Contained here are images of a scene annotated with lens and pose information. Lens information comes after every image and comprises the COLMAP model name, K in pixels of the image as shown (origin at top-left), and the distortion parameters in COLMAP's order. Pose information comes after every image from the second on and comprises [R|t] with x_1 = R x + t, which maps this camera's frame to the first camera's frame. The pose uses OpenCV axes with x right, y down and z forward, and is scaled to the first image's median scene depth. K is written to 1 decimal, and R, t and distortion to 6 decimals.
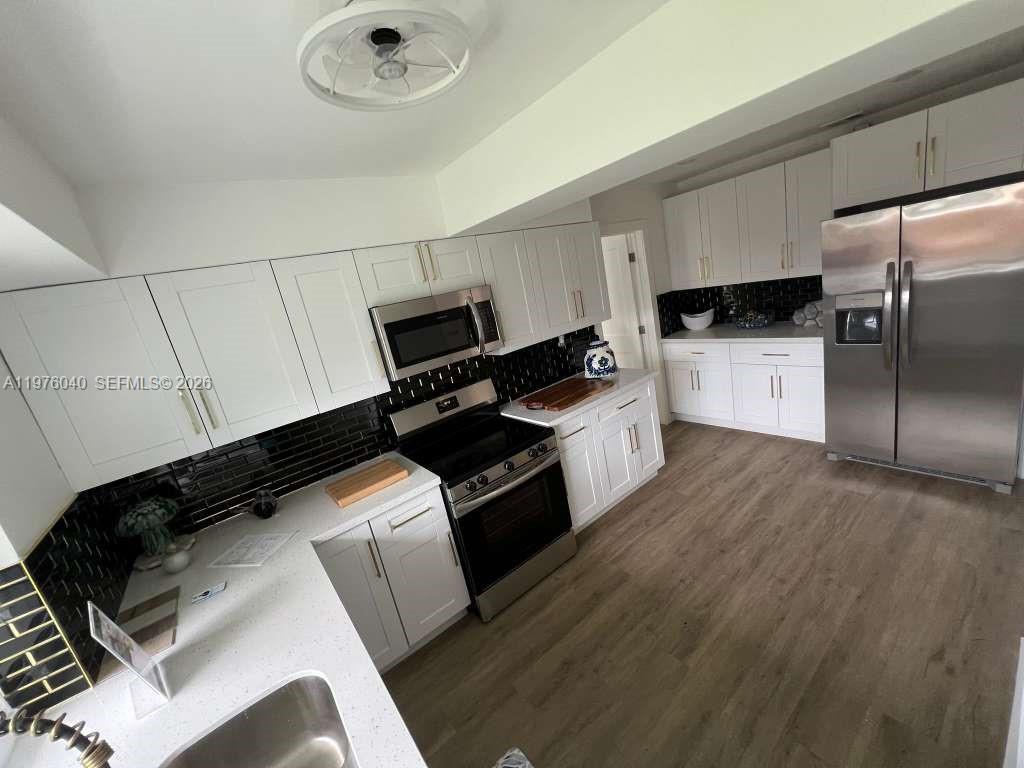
lens RADIAL K [[409.7, 0, 510.4], [0, 409.7, 383.7], [0, 0, 1]] dist [0.003356, -0.000547]
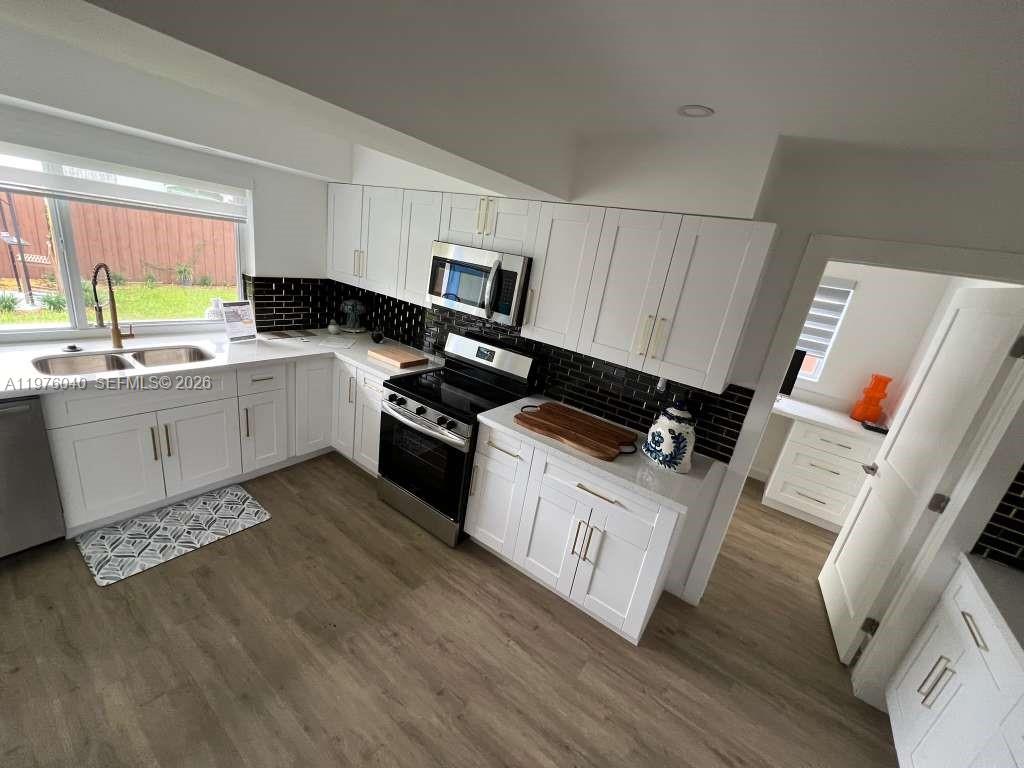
lens RADIAL K [[409.7, 0, 509.9], [0, 409.7, 384.6], [0, 0, 1]] dist [0.003356, -0.000547]
pose [[0.256356, 0.519658, -0.815007, 0.861290], [-0.430317, 0.816374, 0.385176, -0.358584], [0.865511, 0.251969, 0.432900, 0.670796]]
